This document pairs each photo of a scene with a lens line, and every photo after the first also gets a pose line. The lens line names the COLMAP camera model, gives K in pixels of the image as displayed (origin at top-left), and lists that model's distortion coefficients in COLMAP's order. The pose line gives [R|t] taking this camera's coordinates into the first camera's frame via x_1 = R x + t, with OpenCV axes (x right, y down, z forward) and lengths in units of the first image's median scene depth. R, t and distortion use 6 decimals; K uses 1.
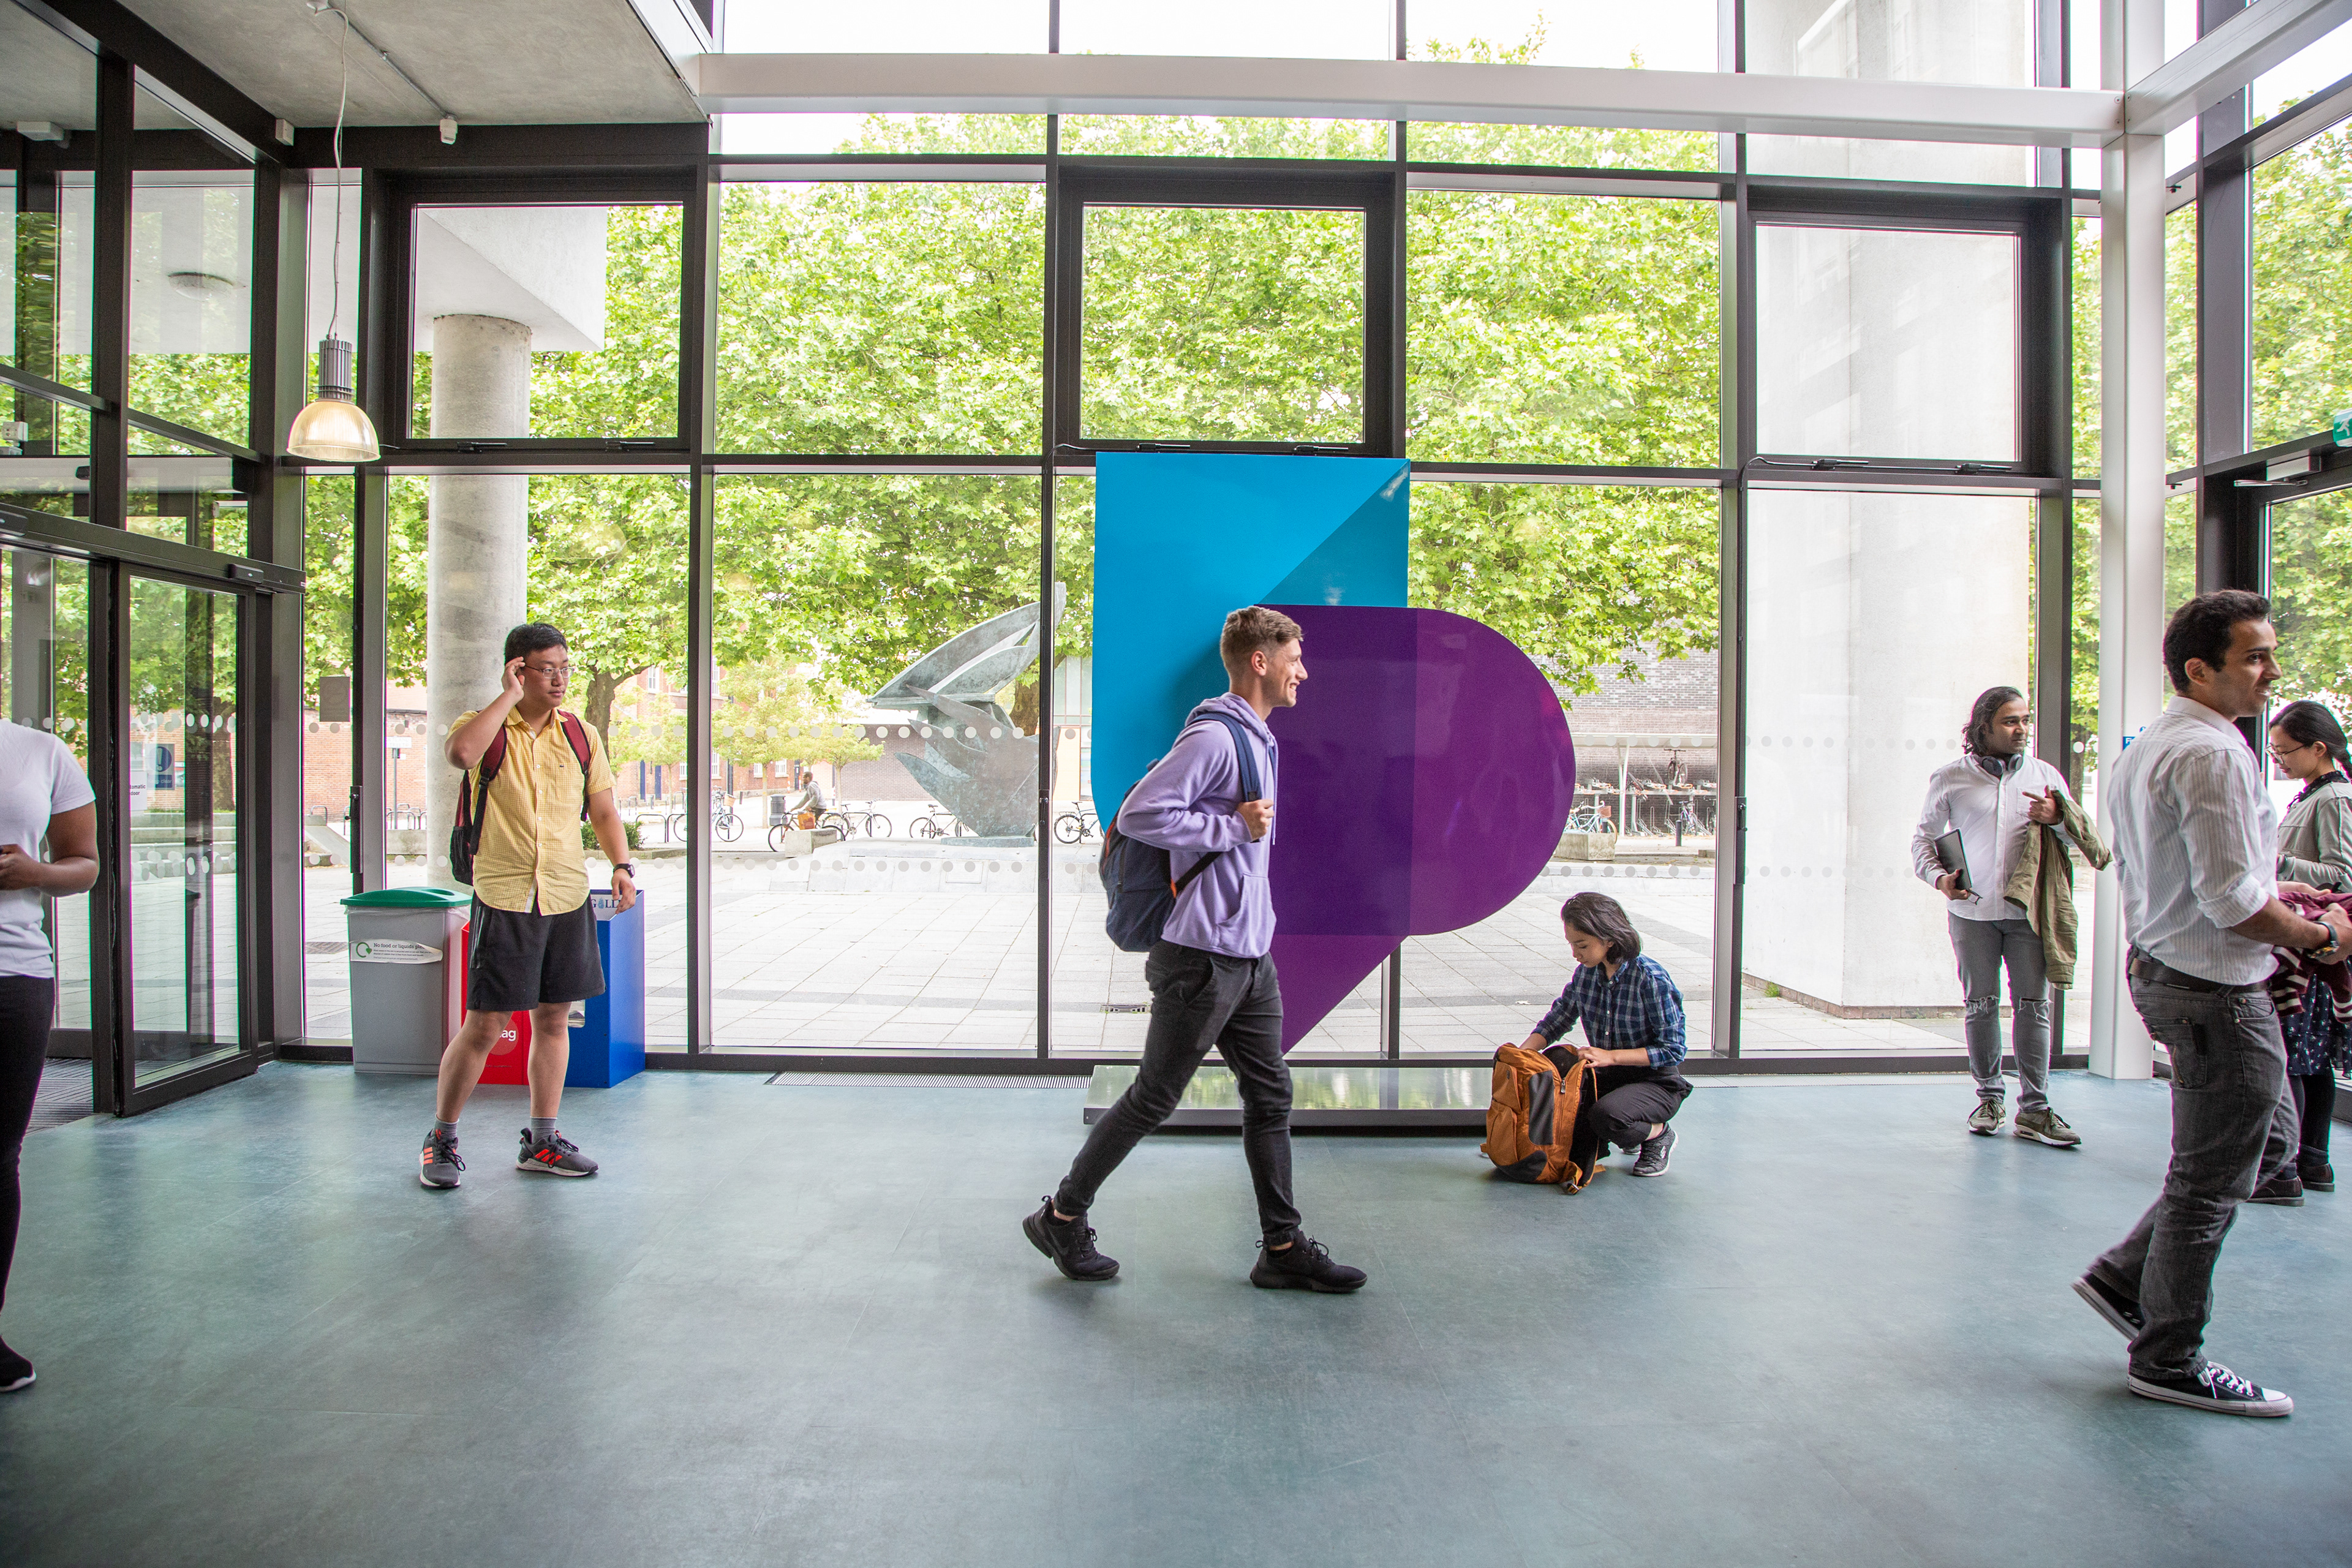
lens RADIAL K [[1613.3, 0, 1182.1], [0, 1613.3, 804.4], [0, 0, 1]] dist [-0.119100, 0.072419]
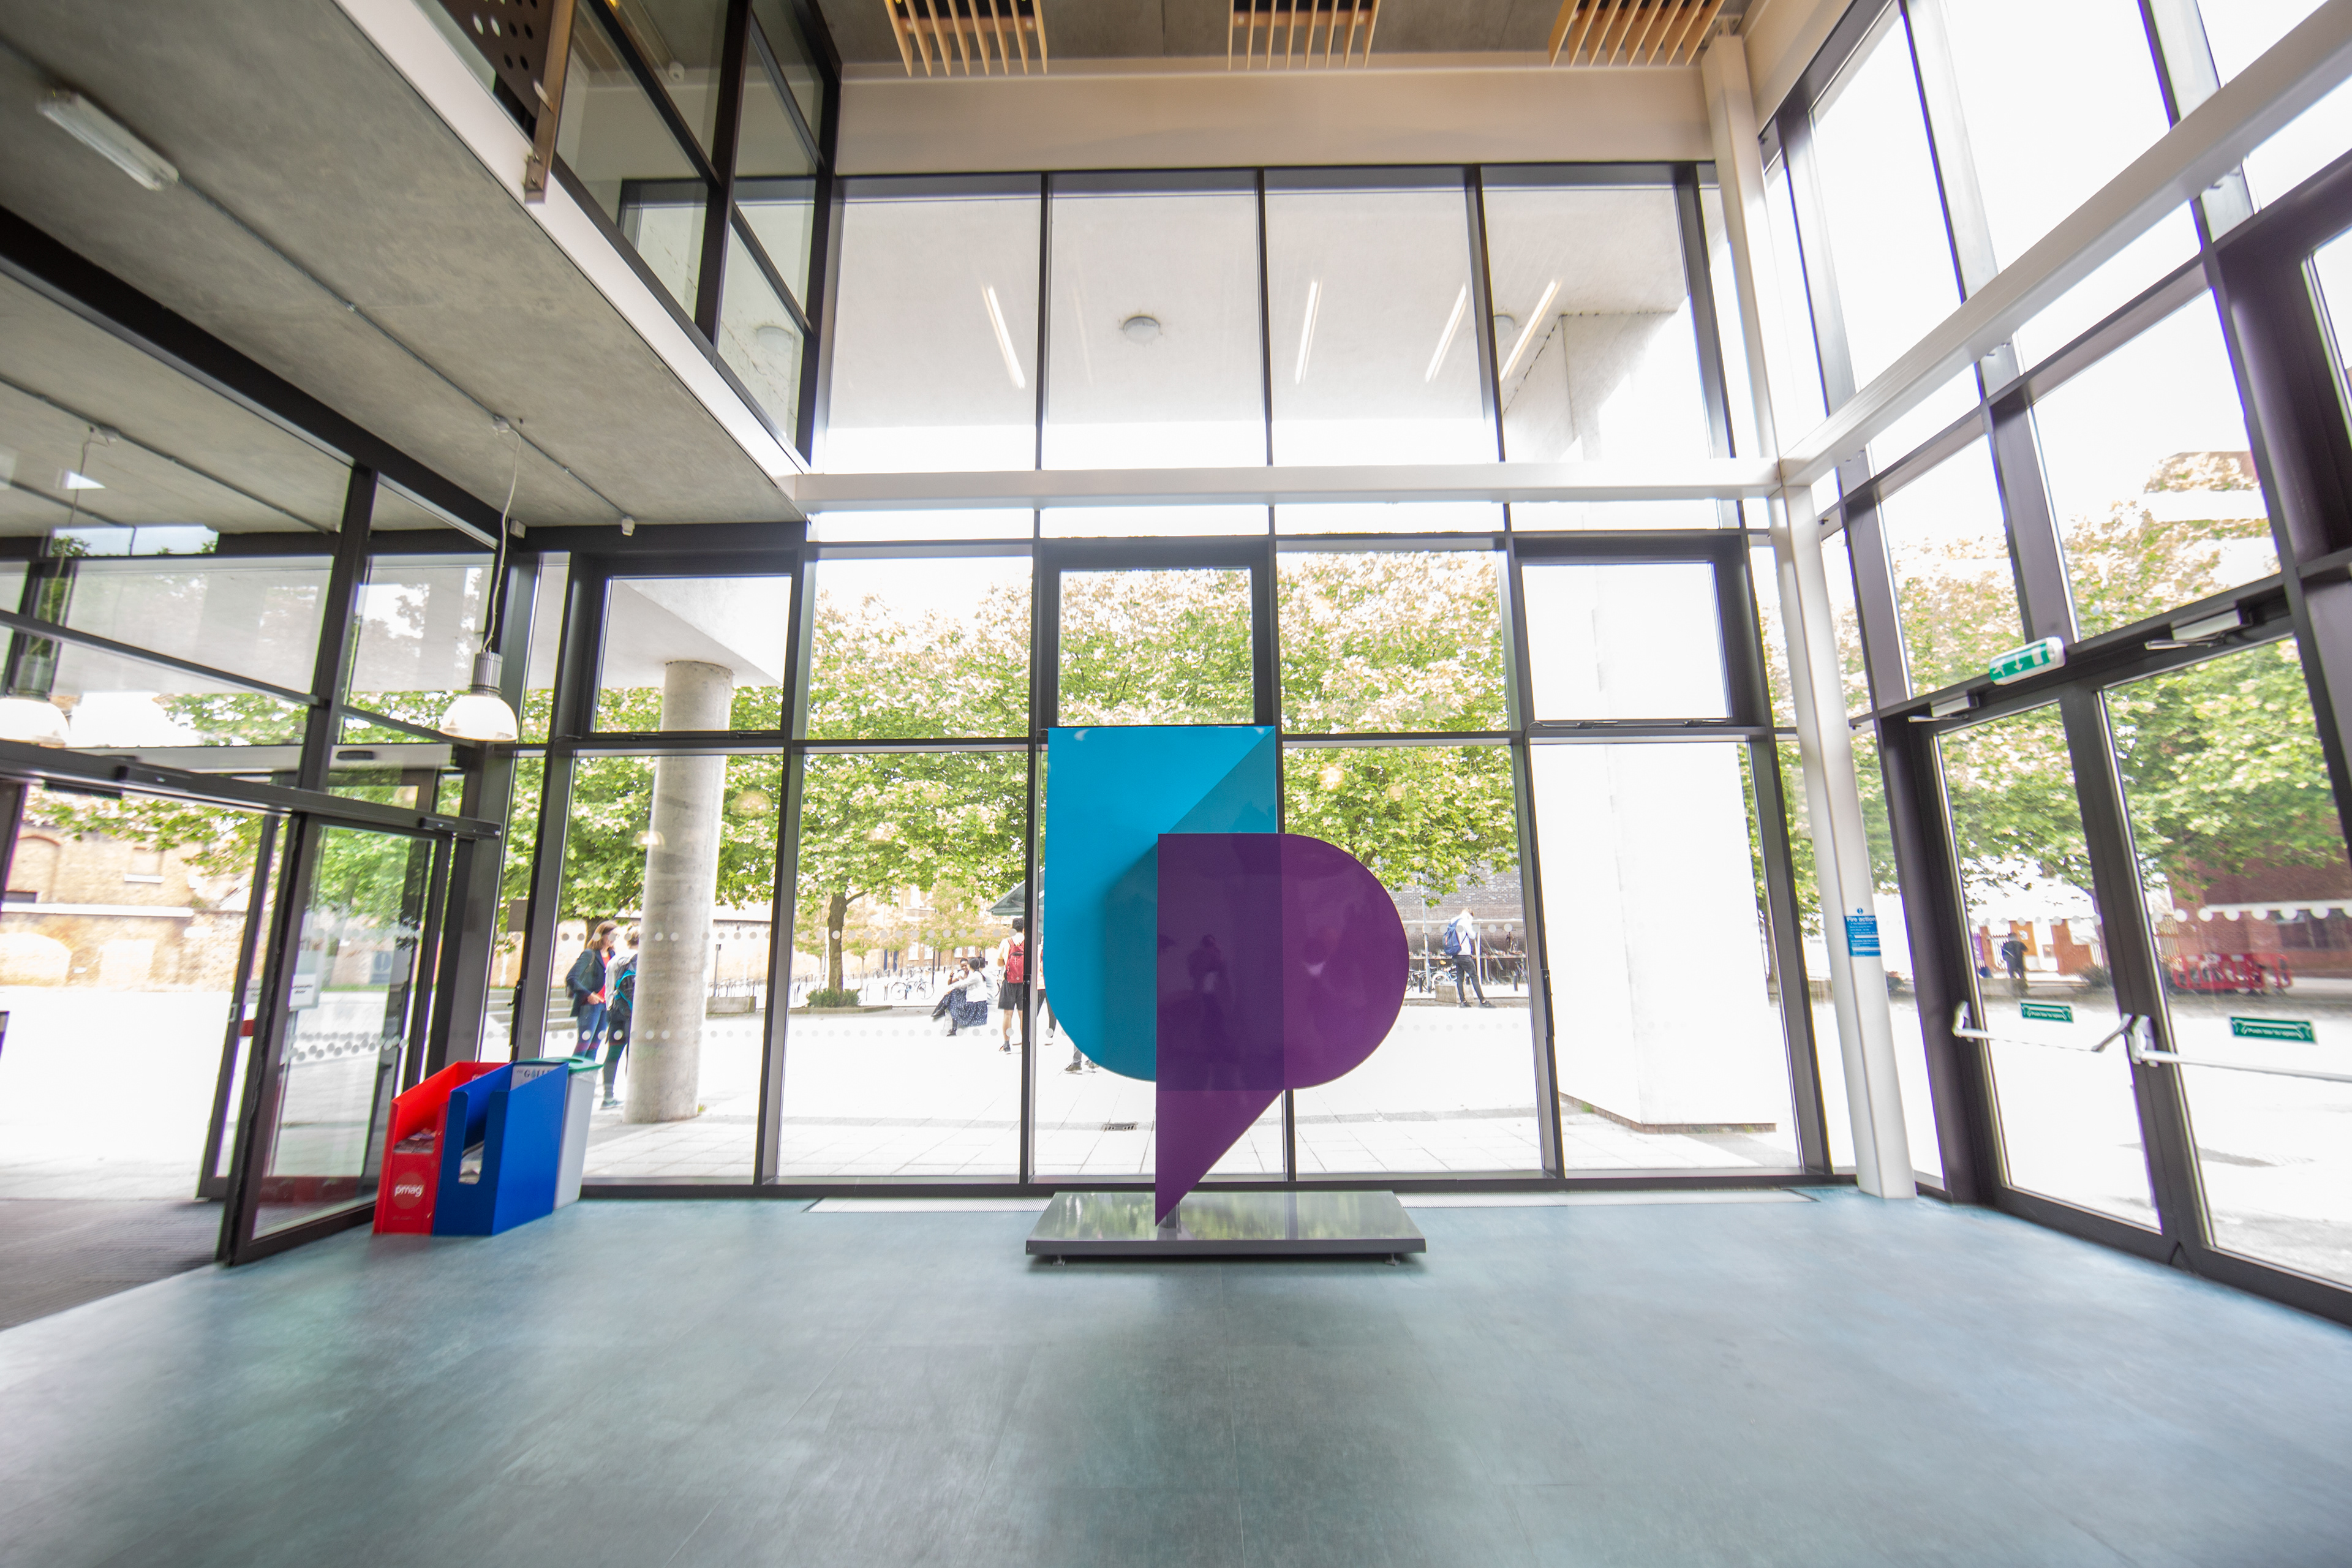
lens RADIAL K [[928.3, 0, 1189.5], [0, 928.3, 770.4], [0, 0, 1]] dist [-0.006929, 0.000166]
pose [[0.999289, -0.025893, -0.027389, 0.078807], [0.019631, 0.977879, -0.208248, -0.011397], [0.032175, 0.207563, 0.977692, 0.195951]]
